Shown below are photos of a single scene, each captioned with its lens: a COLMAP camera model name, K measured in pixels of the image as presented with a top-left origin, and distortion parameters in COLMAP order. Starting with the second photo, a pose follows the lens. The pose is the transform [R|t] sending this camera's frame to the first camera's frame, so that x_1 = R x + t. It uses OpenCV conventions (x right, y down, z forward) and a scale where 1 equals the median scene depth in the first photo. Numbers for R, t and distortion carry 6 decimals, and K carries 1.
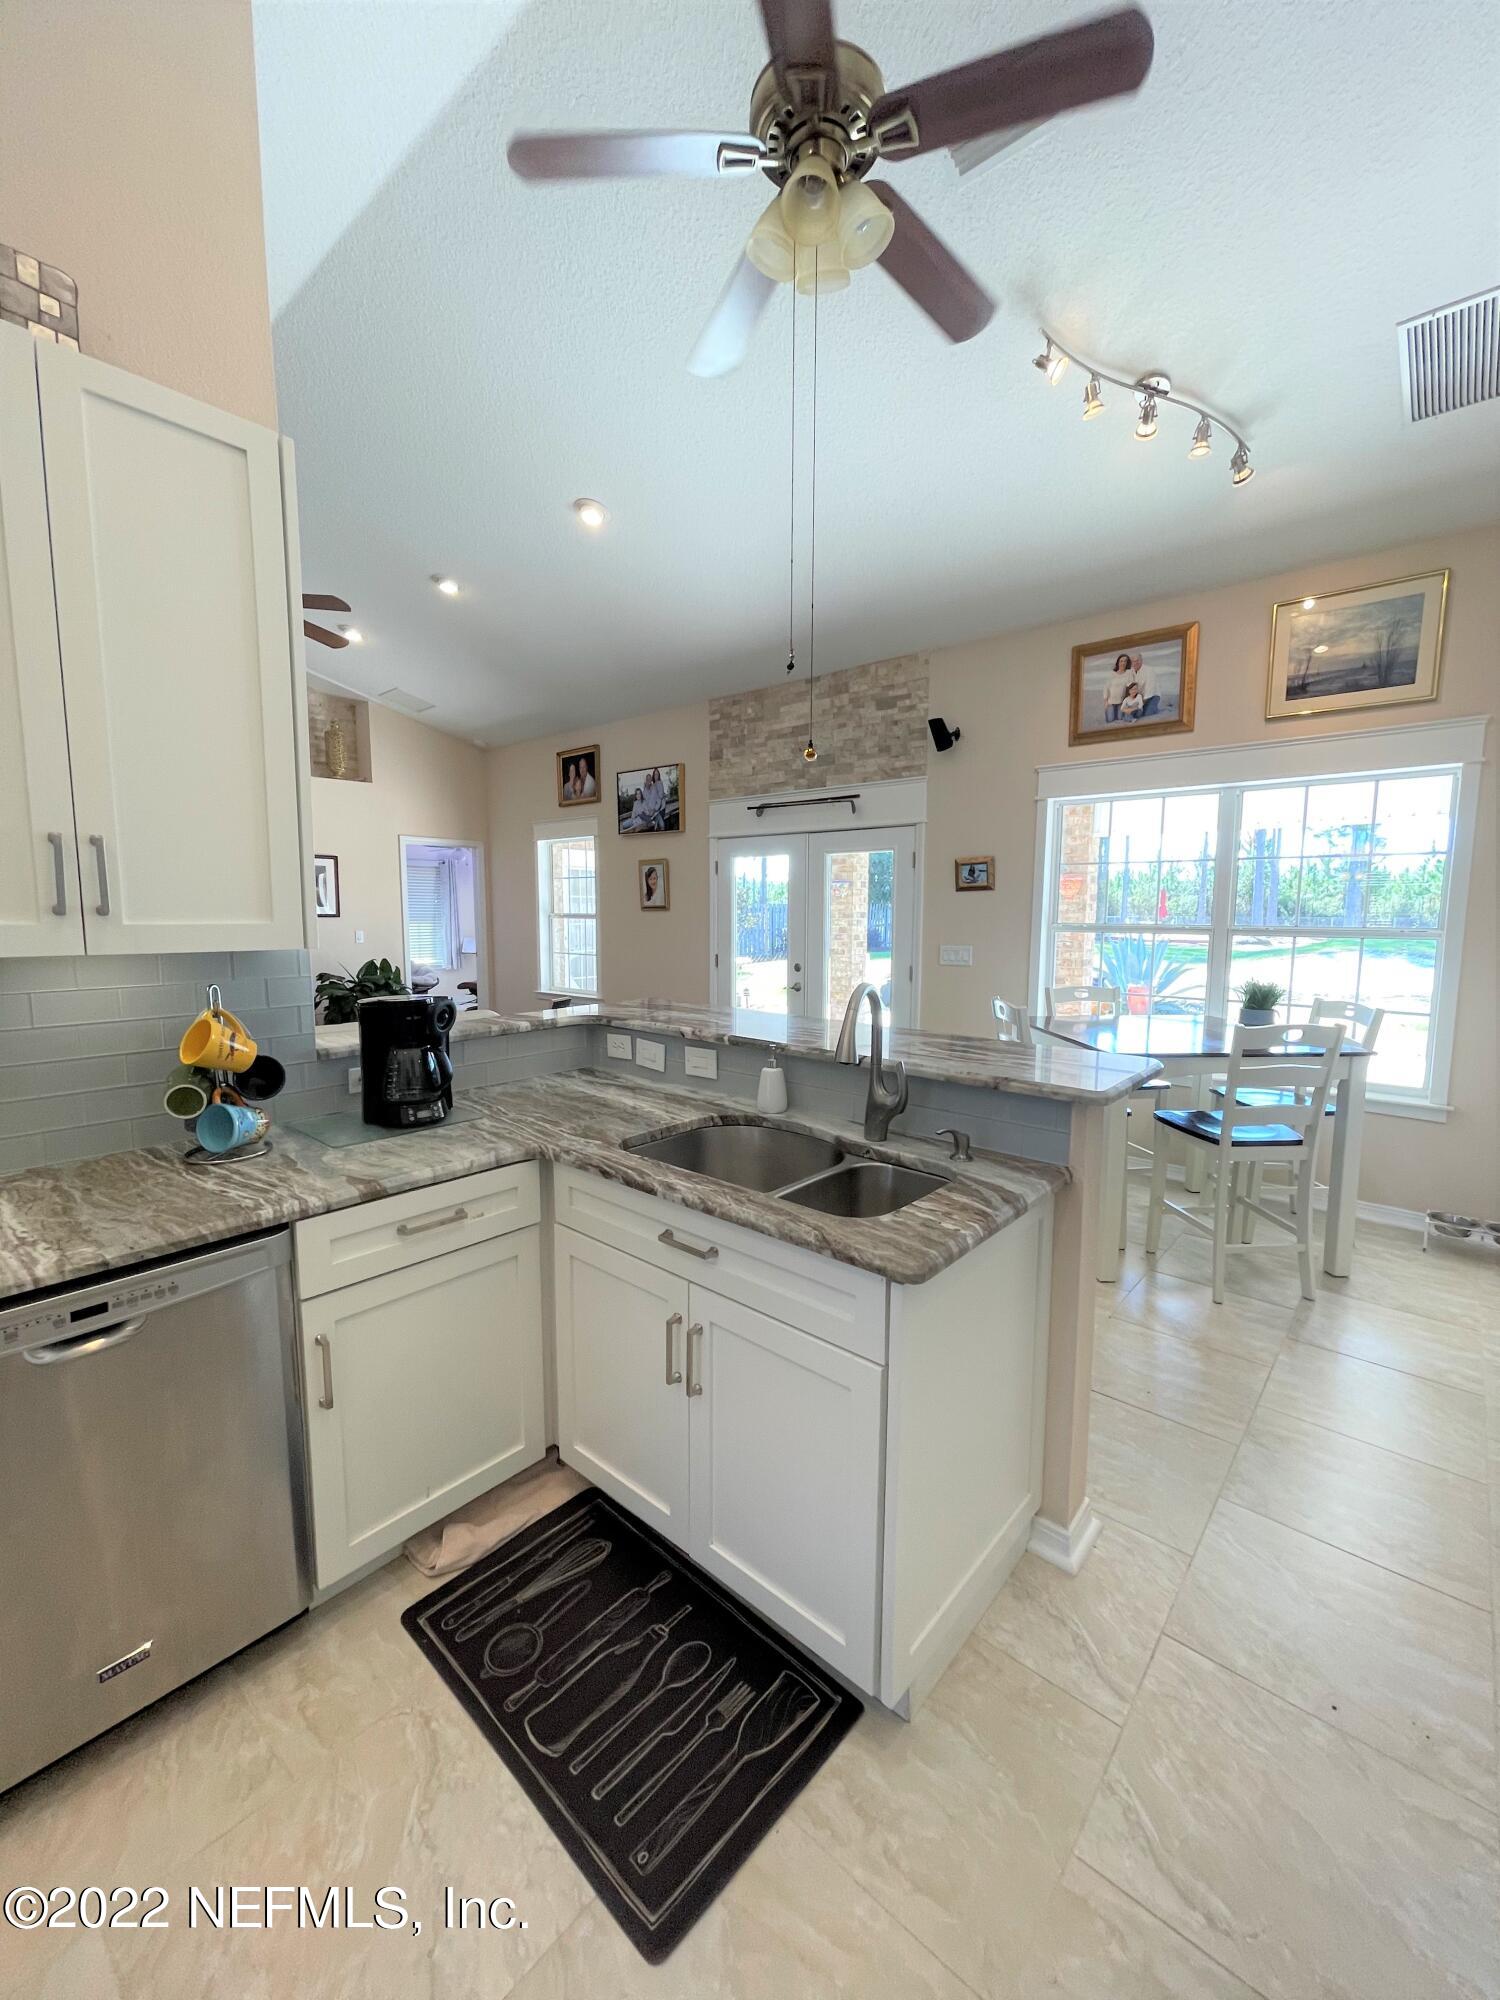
lens RADIAL K [[809.3, 0, 750.0], [0, 809.3, 1000.0], [0, 0, 1]] dist [-0.003792, -0.000375]
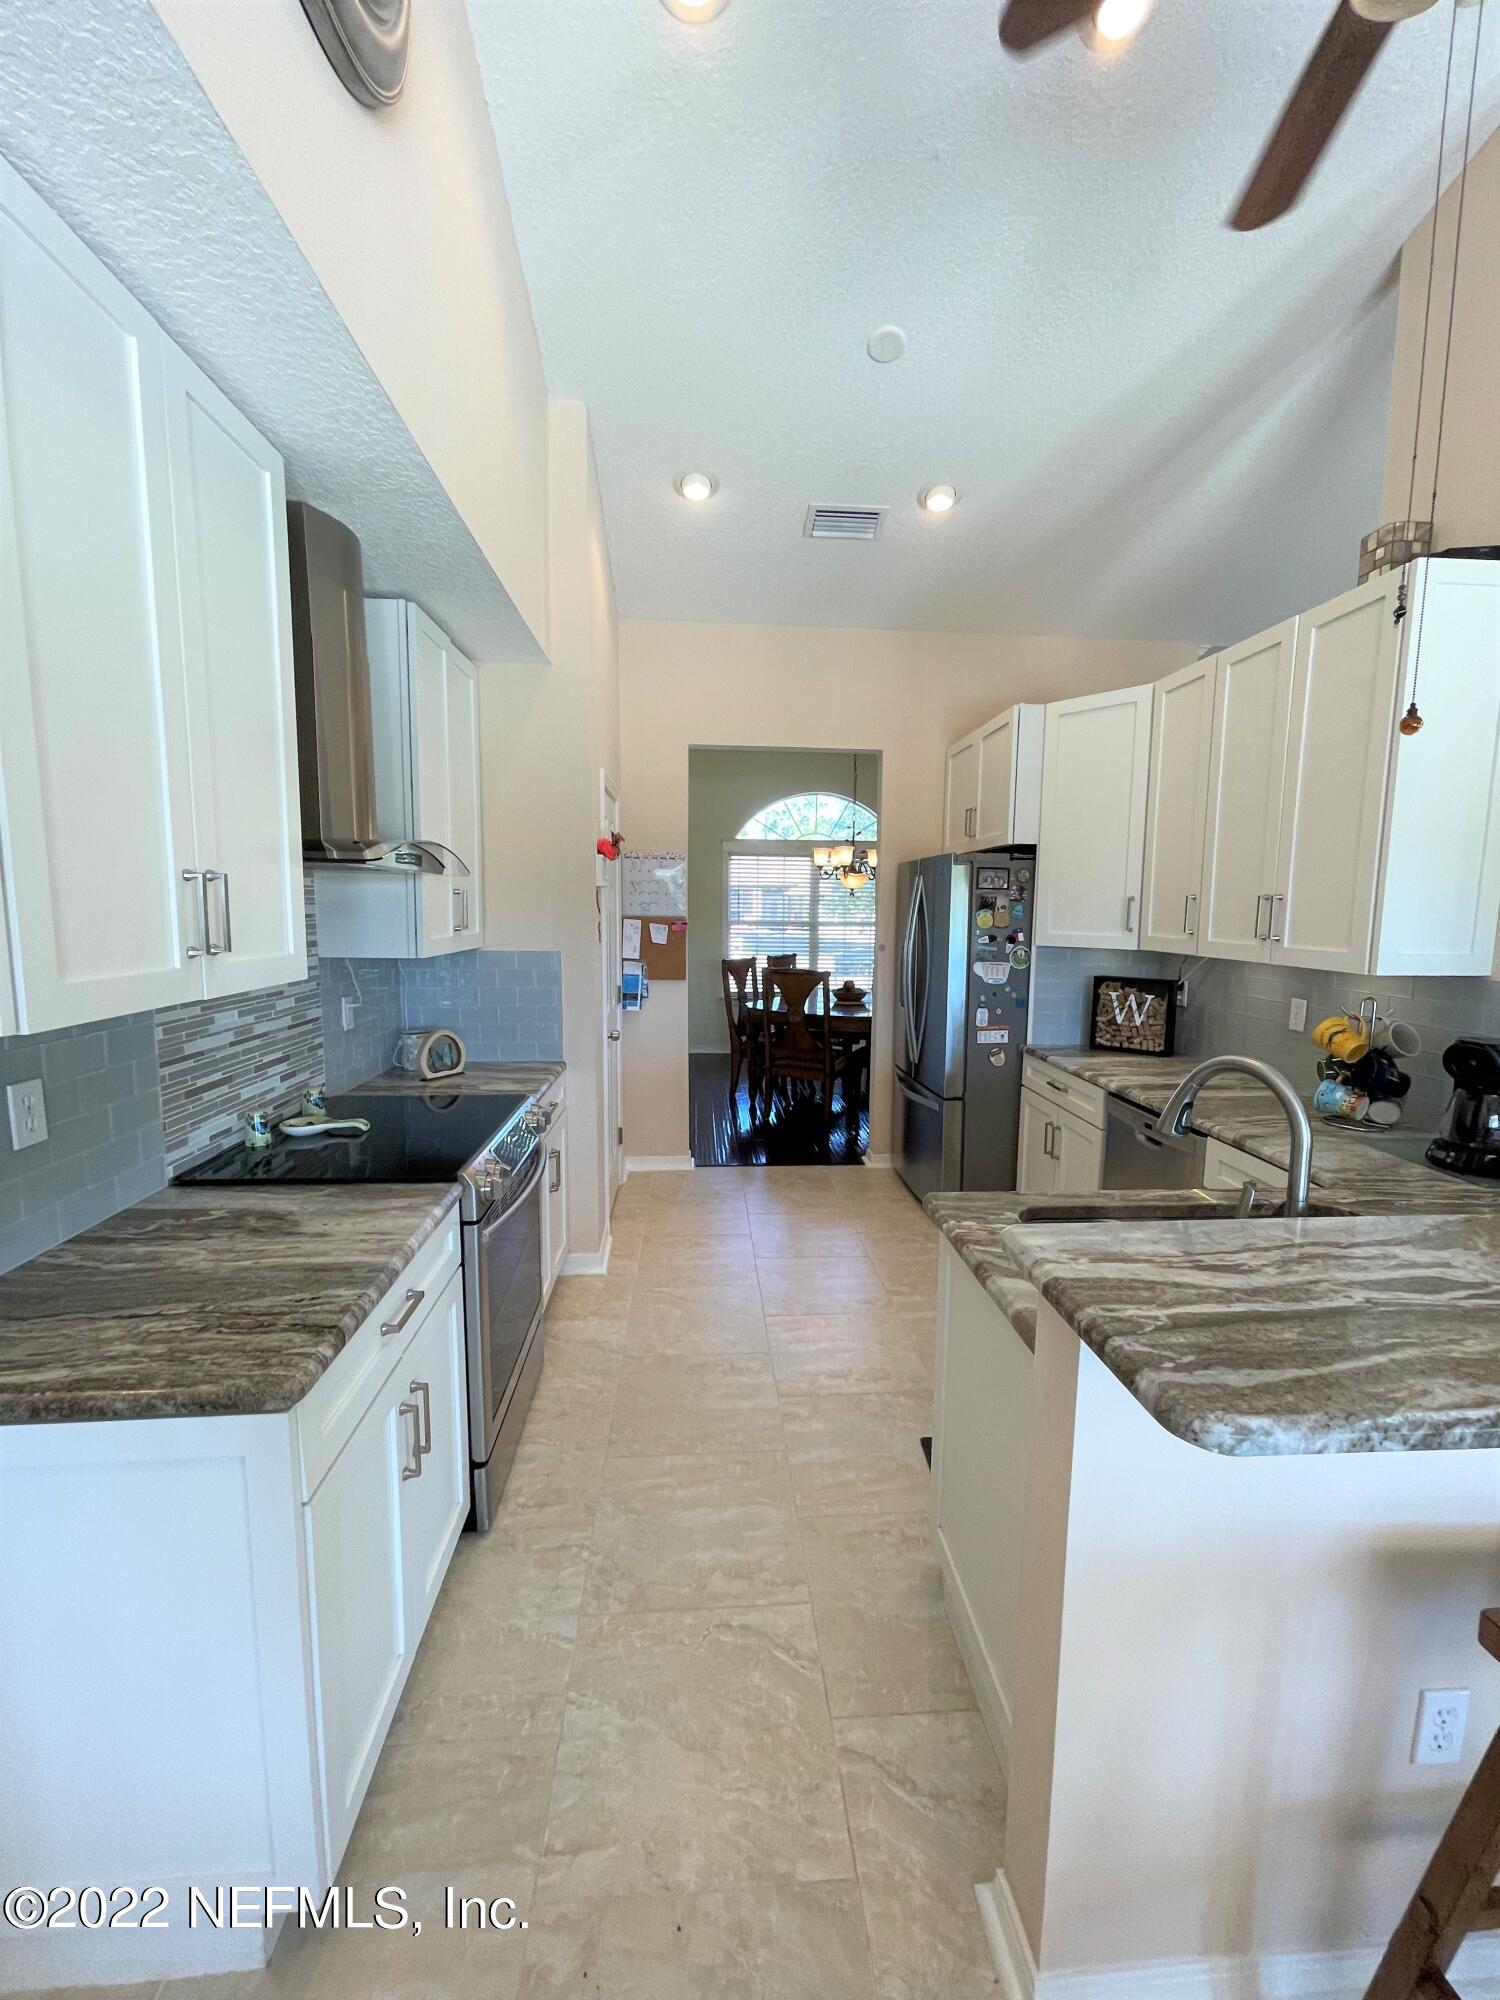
lens RADIAL K [[809.3, 0, 750.0], [0, 809.3, 1000.0], [0, 0, 1]] dist [-0.003792, -0.000375]
pose [[-0.708359, 0.071218, -0.702251, 0.473893], [-0.092392, 0.976982, 0.192276, -0.084179], [0.699780, 0.201083, -0.685474, 0.570818]]
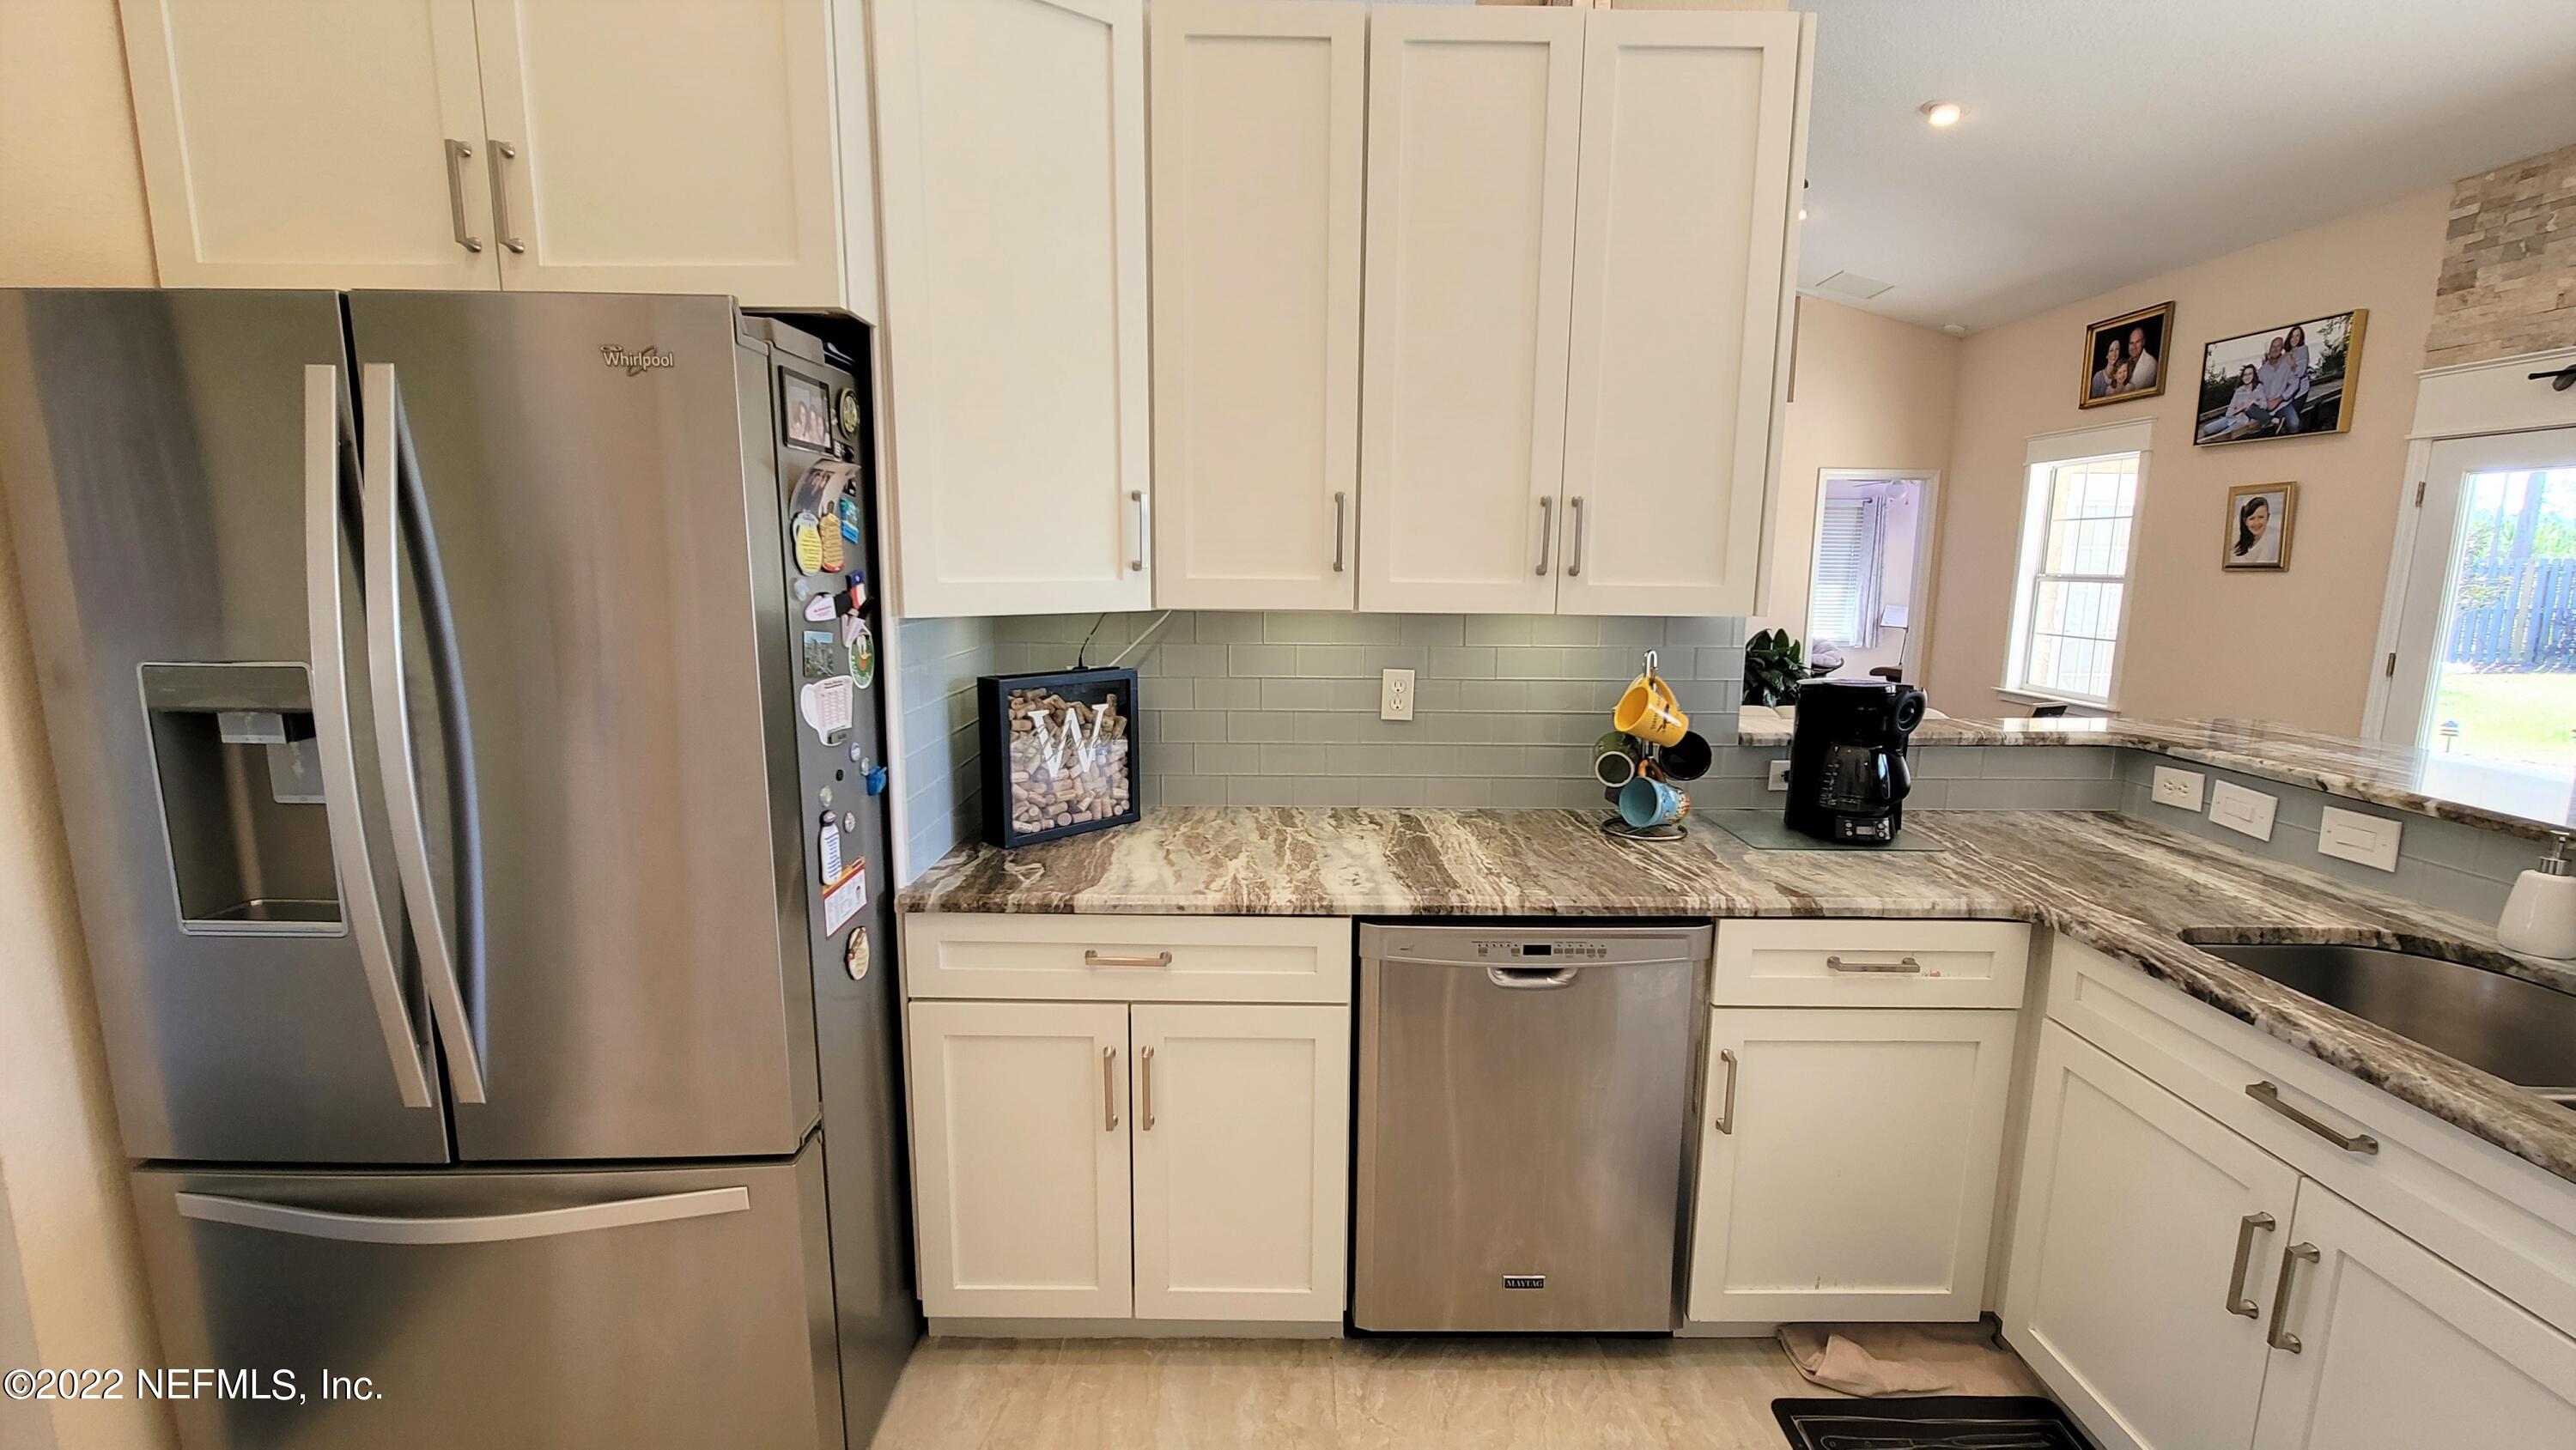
lens RADIAL K [[1042.6, 0, 1288.3], [0, 1042.6, 720.5], [0, 0, 1]] dist [-0.002303, -0.000160]
pose [[0.661541, 0.118055, -0.740558, -0.017578], [-0.089896, 0.992894, 0.077977, 0.002446], [0.744502, 0.014988, 0.667452, -0.058351]]
